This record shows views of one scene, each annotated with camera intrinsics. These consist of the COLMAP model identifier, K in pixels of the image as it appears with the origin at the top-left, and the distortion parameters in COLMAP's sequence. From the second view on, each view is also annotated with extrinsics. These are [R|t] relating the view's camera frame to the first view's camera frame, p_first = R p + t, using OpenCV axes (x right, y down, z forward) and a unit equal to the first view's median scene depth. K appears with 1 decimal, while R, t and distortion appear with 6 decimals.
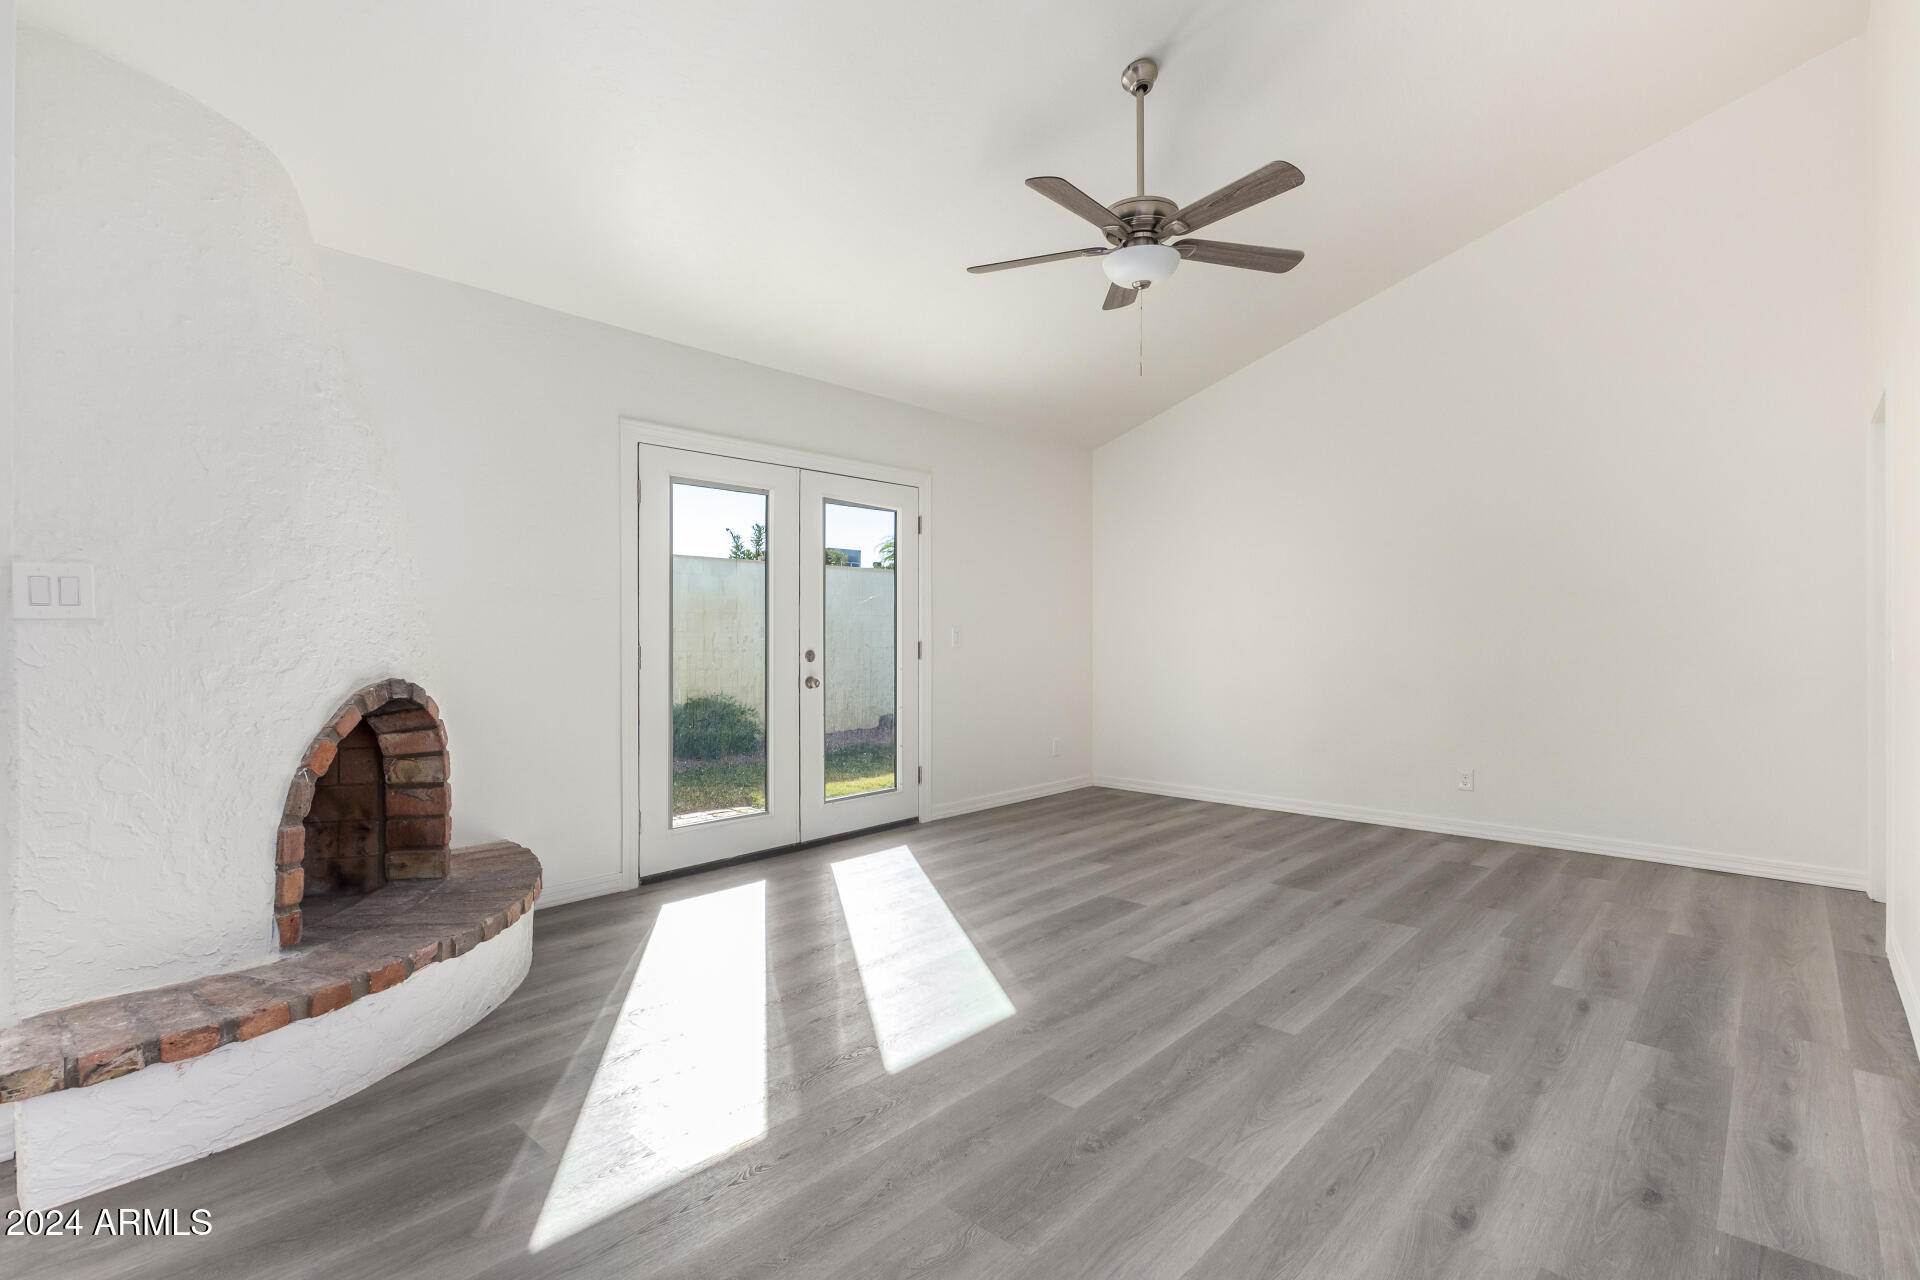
lens RADIAL K [[877.4, 0, 989.6], [0, 877.4, 630.8], [0, 0, 1]] dist [0.008539, -0.004576]
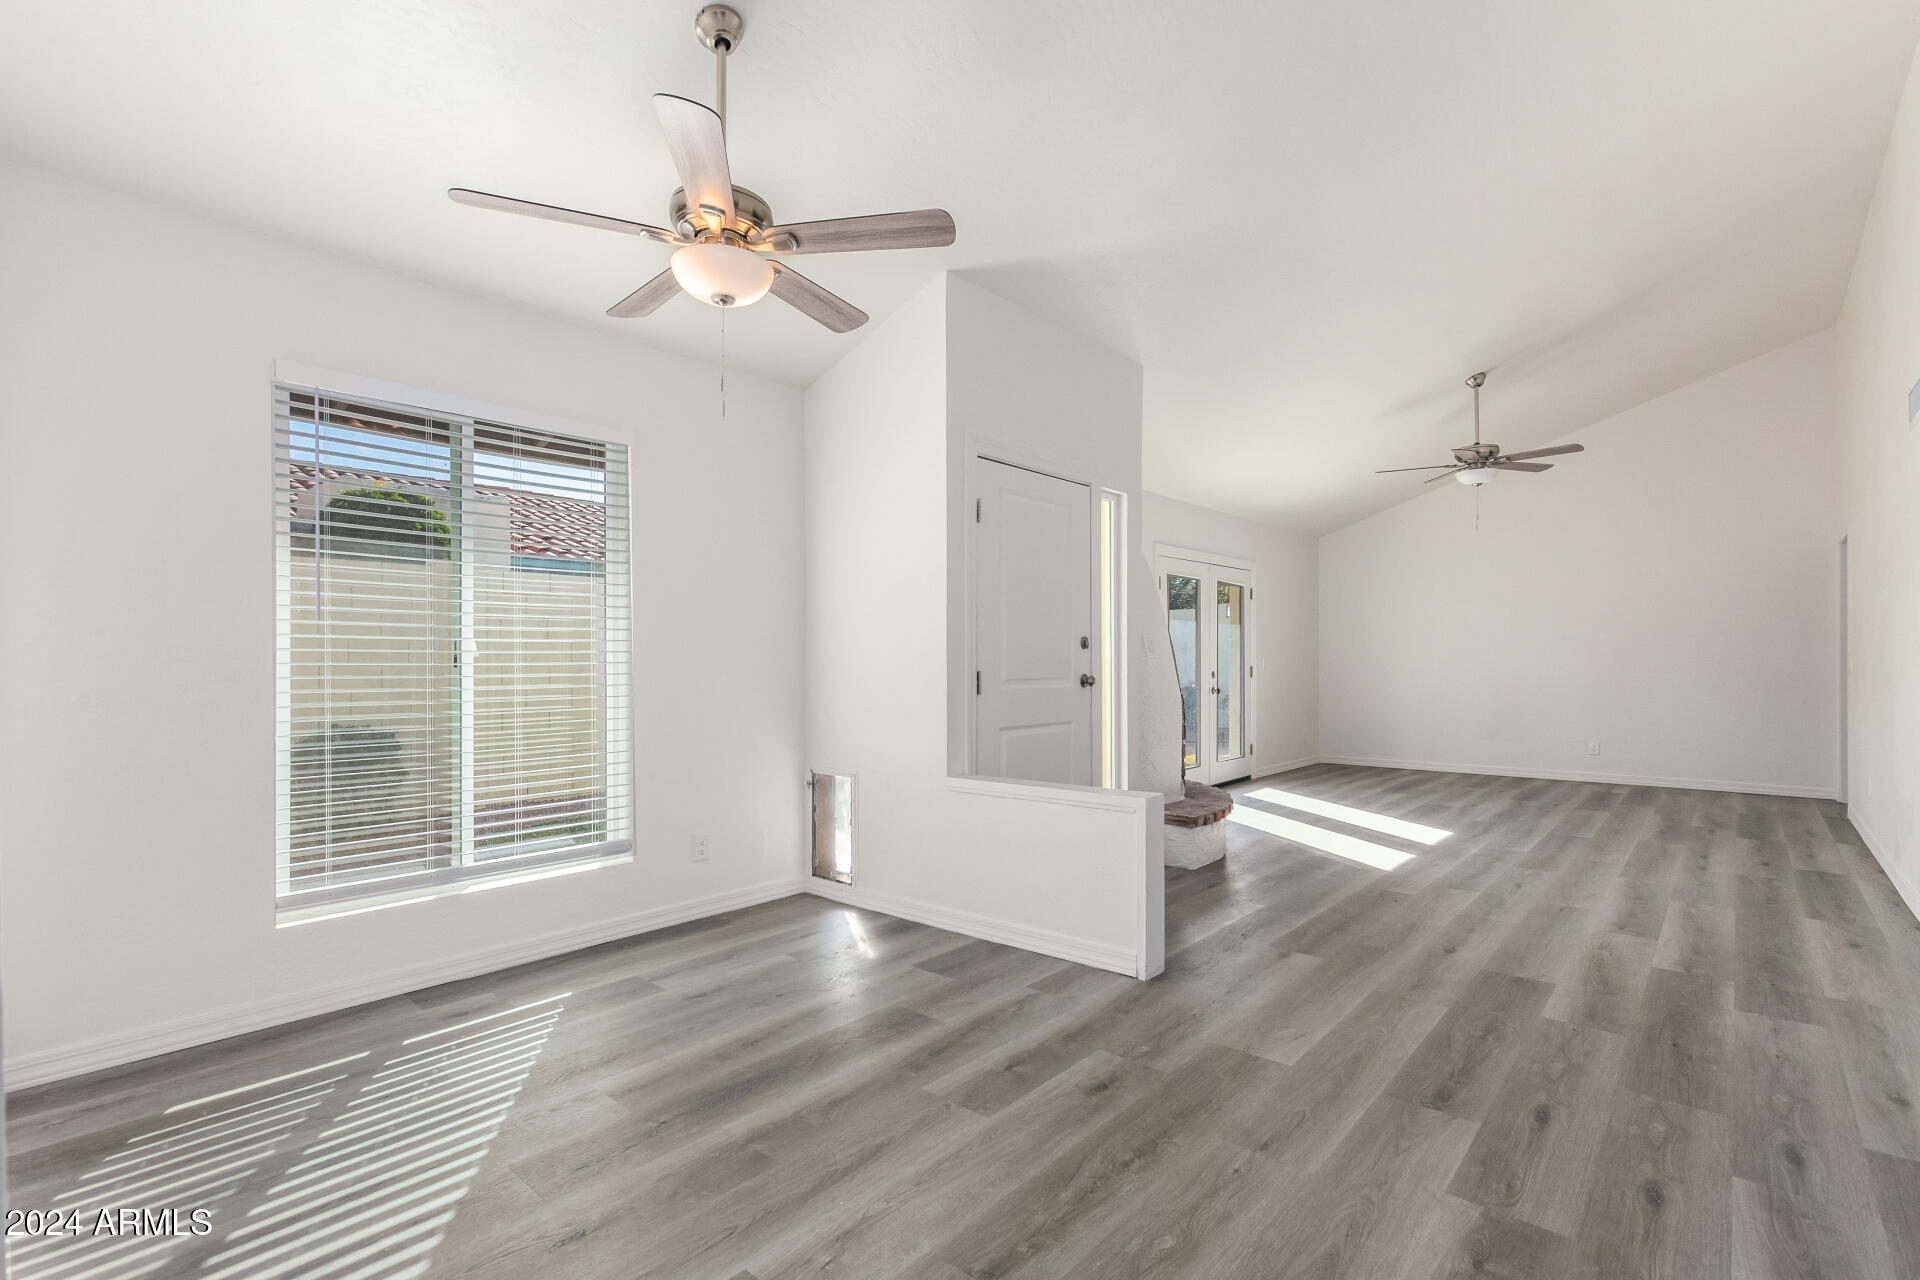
lens RADIAL K [[877.4, 0, 970.7], [0, 877.4, 663.6], [0, 0, 1]] dist [0.008539, -0.004576]
pose [[0.999839, -0.006550, 0.016704, -1.305768], [0.006468, 0.999967, 0.004986, -0.008926], [-0.016736, -0.004878, 0.999848, -1.255644]]
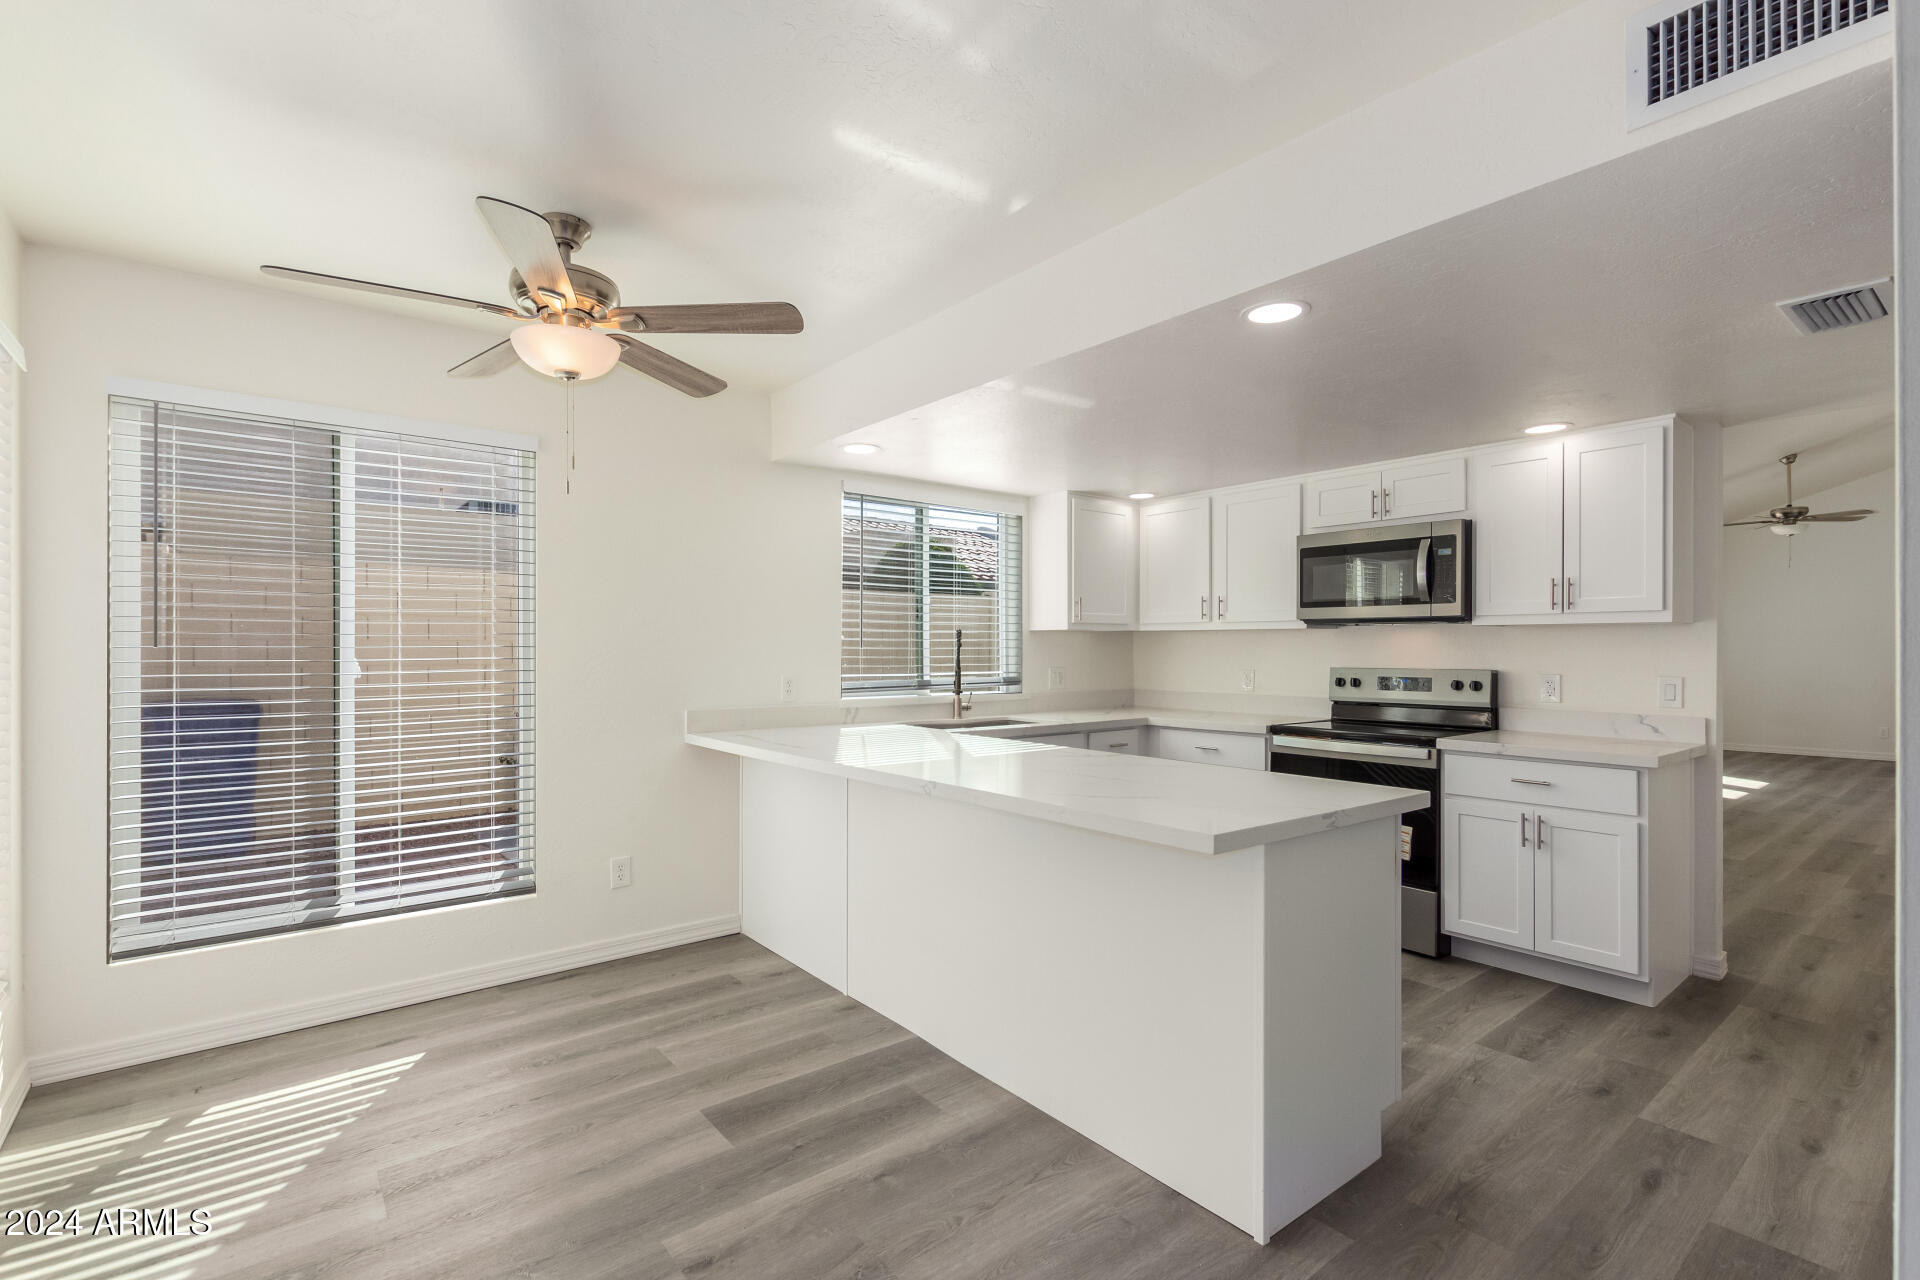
lens RADIAL K [[877.4, 0, 970.0], [0, 877.4, 648.5], [0, 0, 1]] dist [0.008539, -0.004576]
pose [[0.987716, -0.004109, -0.156207, -2.436466], [0.004179, 0.999991, 0.000121, -0.067986], [0.156205, -0.000772, 0.987724, -2.661561]]
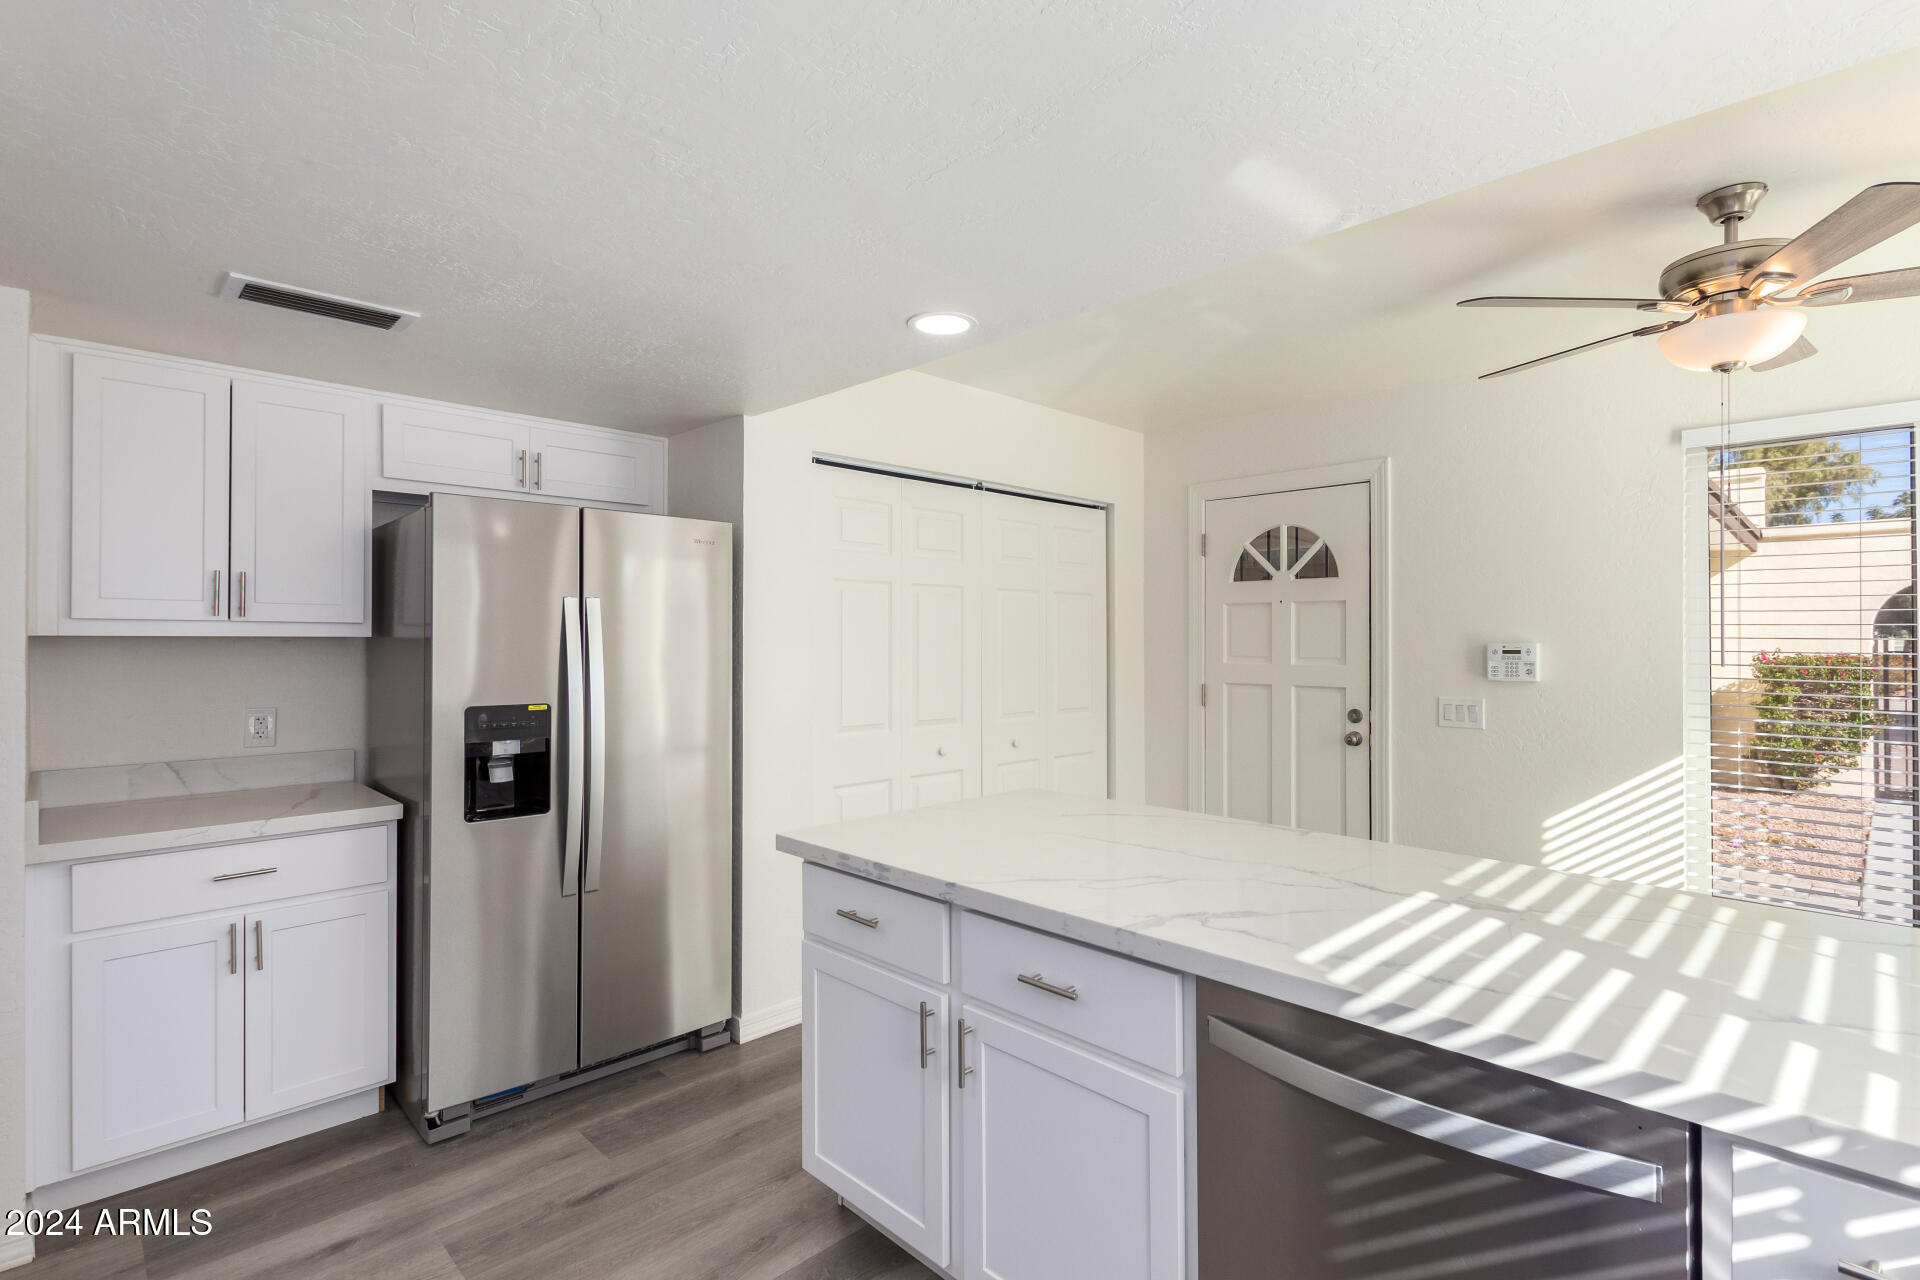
lens RADIAL K [[911.5, 0, 967.9], [0, 911.5, 631.4], [0, 0, 1]] dist [0.006088, -0.001791]
pose [[-0.998223, -0.003166, 0.059505, -2.345024], [-0.003761, 0.999944, -0.009888, -0.104356], [-0.059470, -0.010094, -0.998179, -0.829988]]
